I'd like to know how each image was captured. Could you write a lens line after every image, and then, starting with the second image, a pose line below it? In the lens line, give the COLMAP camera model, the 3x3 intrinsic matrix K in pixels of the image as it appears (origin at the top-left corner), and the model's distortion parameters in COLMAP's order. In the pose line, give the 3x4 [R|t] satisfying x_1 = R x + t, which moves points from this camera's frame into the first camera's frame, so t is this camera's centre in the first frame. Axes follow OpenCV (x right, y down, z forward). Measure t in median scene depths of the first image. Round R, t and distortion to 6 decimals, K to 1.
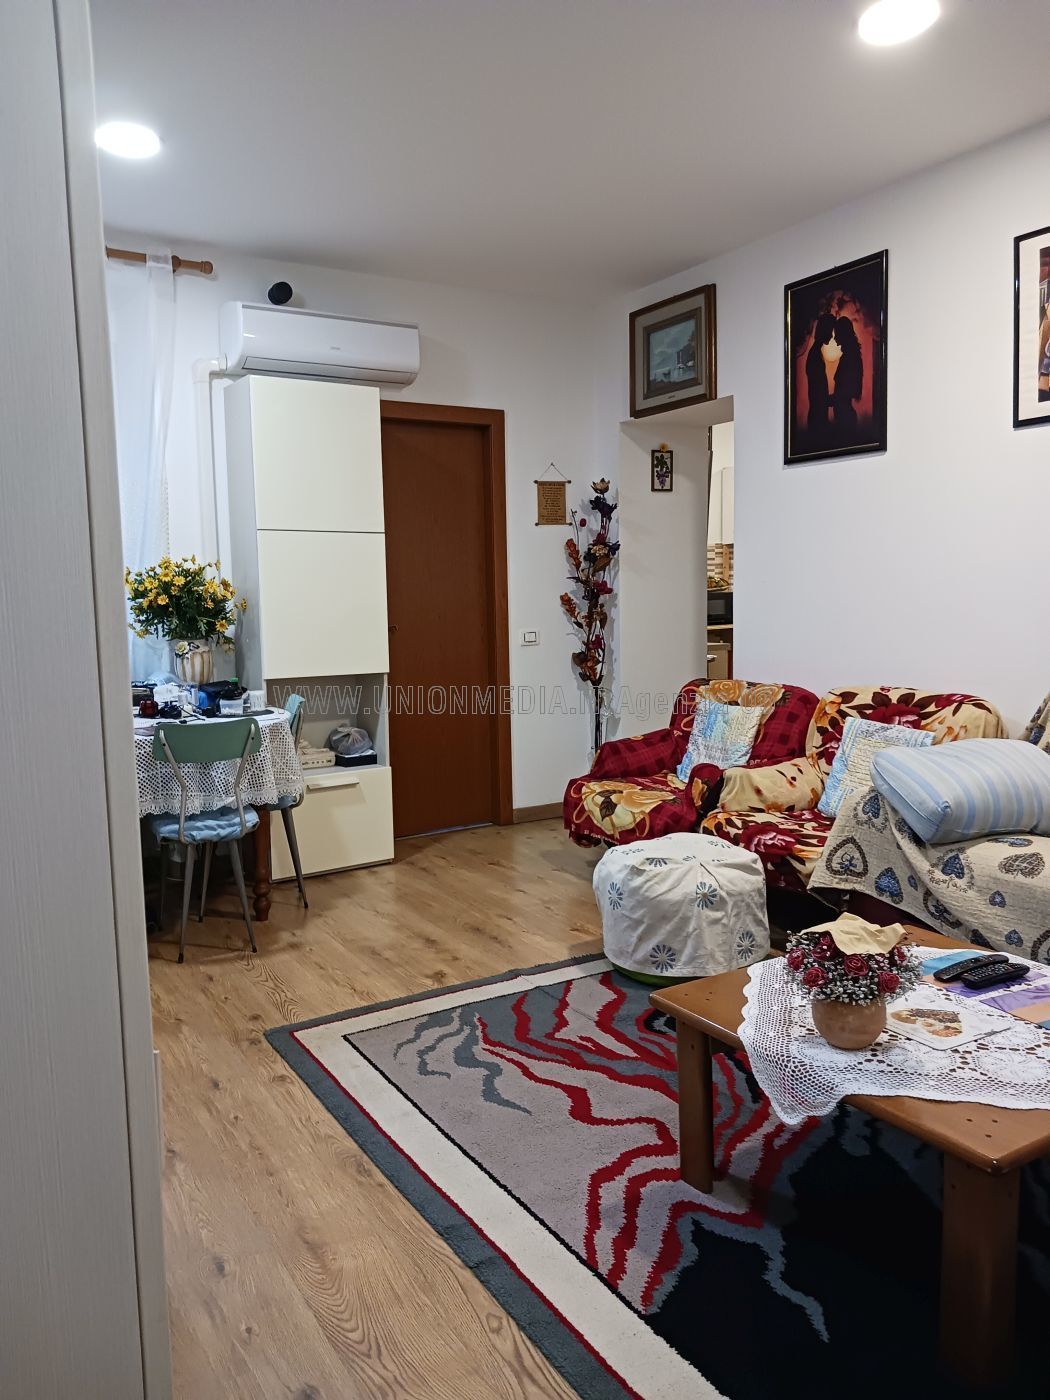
lens RADIAL K [[1102.3, 0, 525.0], [0, 1102.3, 700.0], [0, 0, 1]] dist [0.041130, -0.045104]
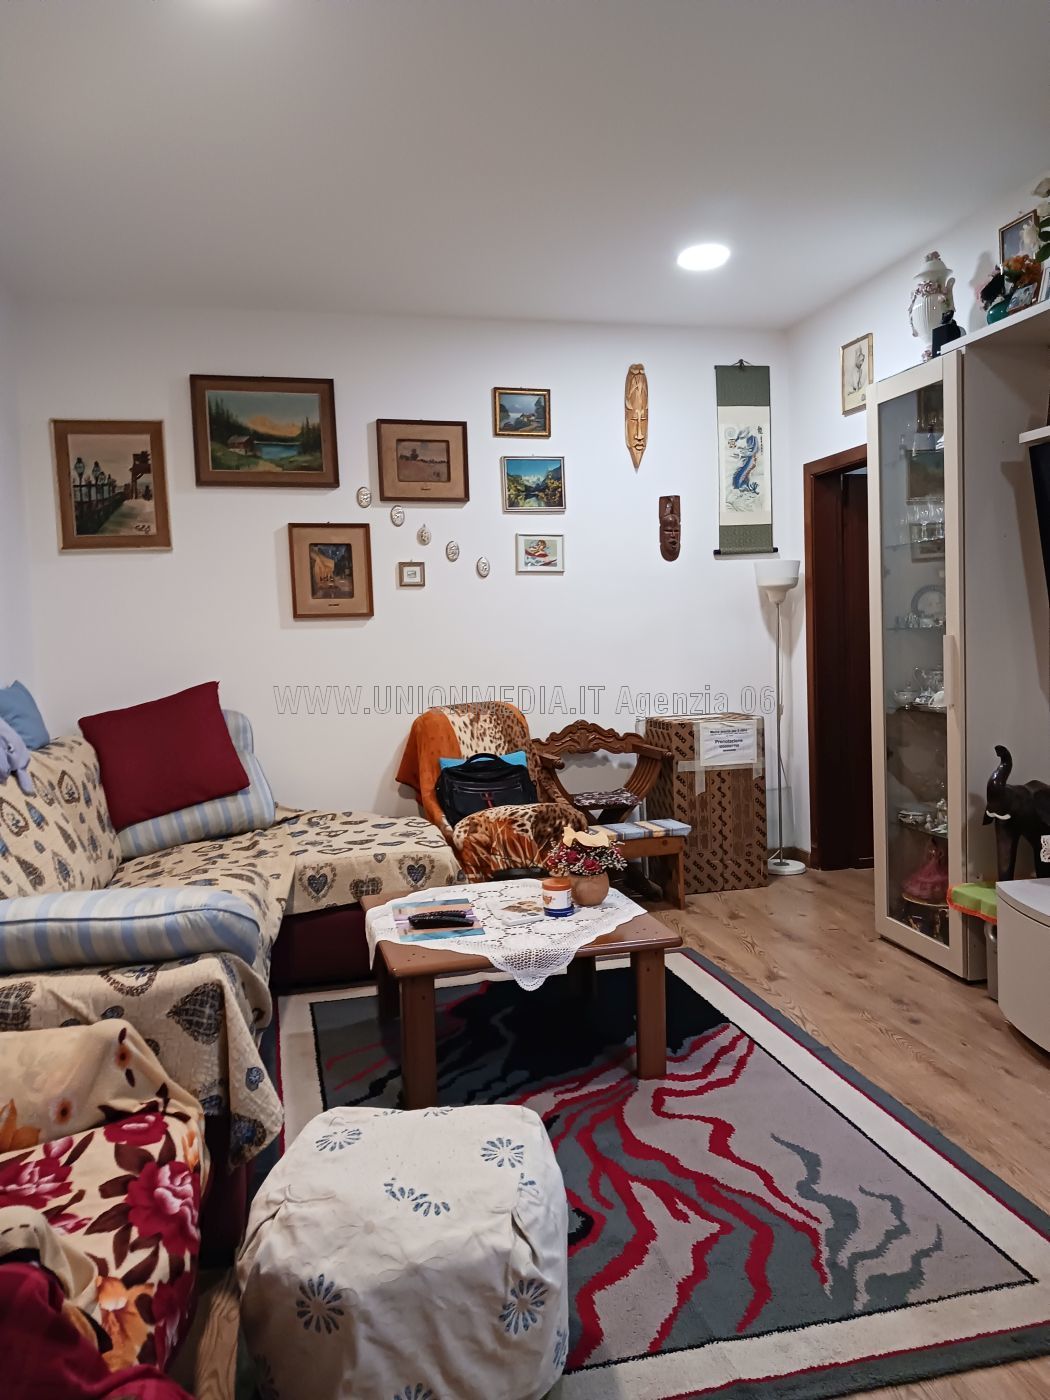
lens RADIAL K [[1083.9, 0, 525.0], [0, 1083.9, 700.0], [0, 0, 1]] dist [0.086008, -0.120534]
pose [[-0.950566, 0.037607, 0.308238, -0.094048], [0.090031, 0.983380, 0.157664, -0.182720], [-0.297186, 0.177621, -0.938153, 1.737075]]
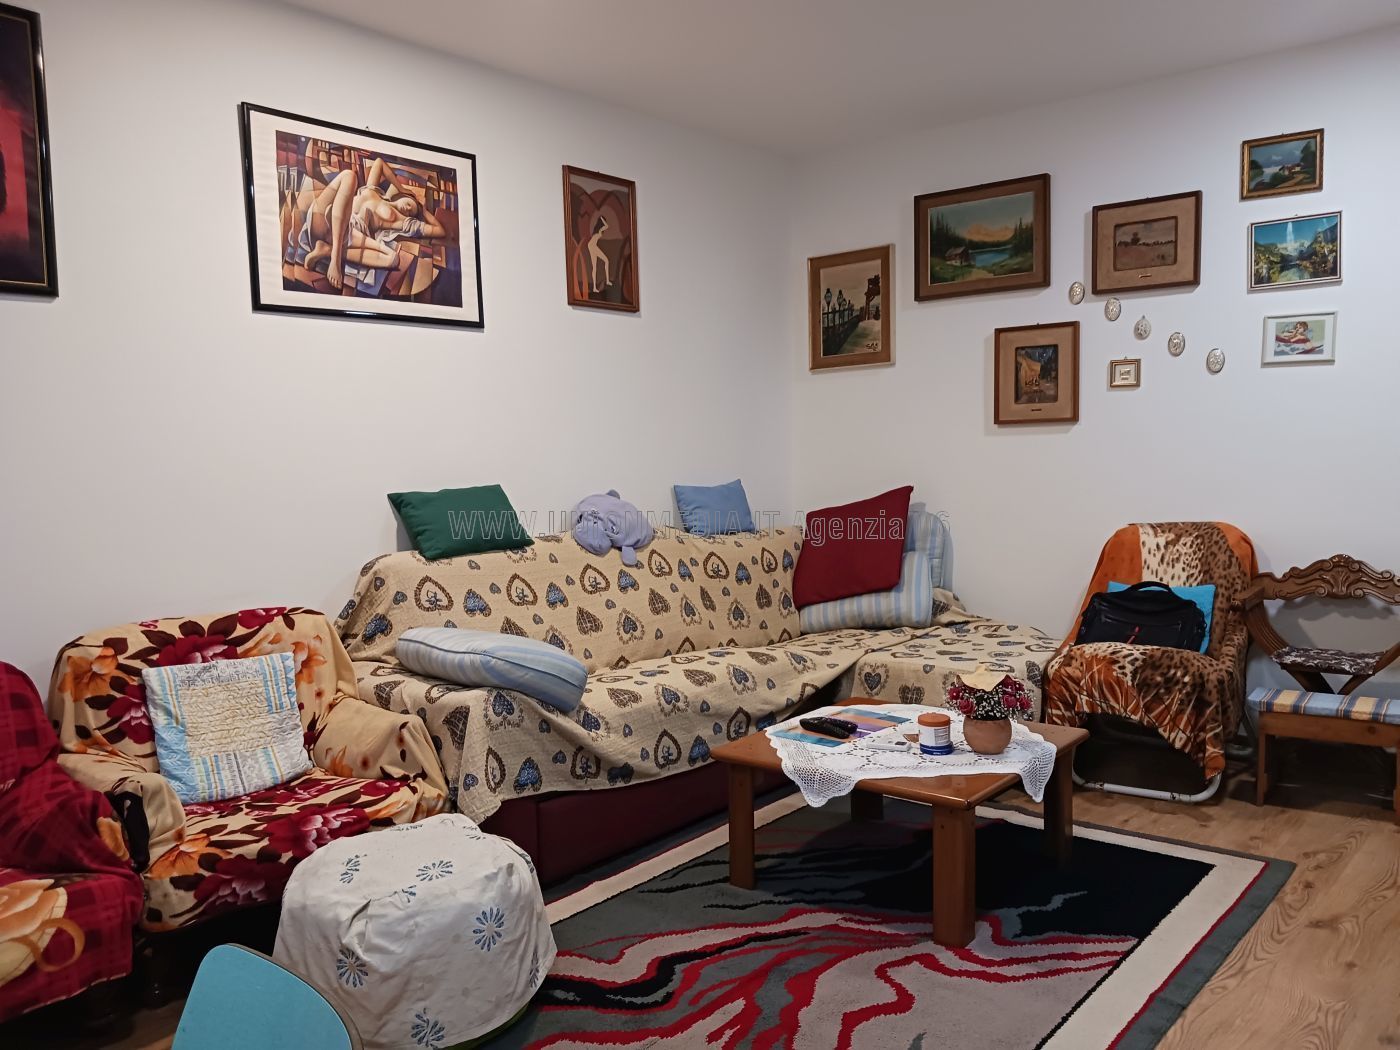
lens RADIAL K [[1102.3, 0, 692.9], [0, 1102.3, 523.0], [0, 0, 1]] dist [0.041130, -0.045104]
pose [[-0.322190, -0.026637, 0.946300, -0.693108], [0.137195, 0.987737, 0.074515, -0.115778], [-0.936681, 0.153835, -0.314585, 1.242904]]
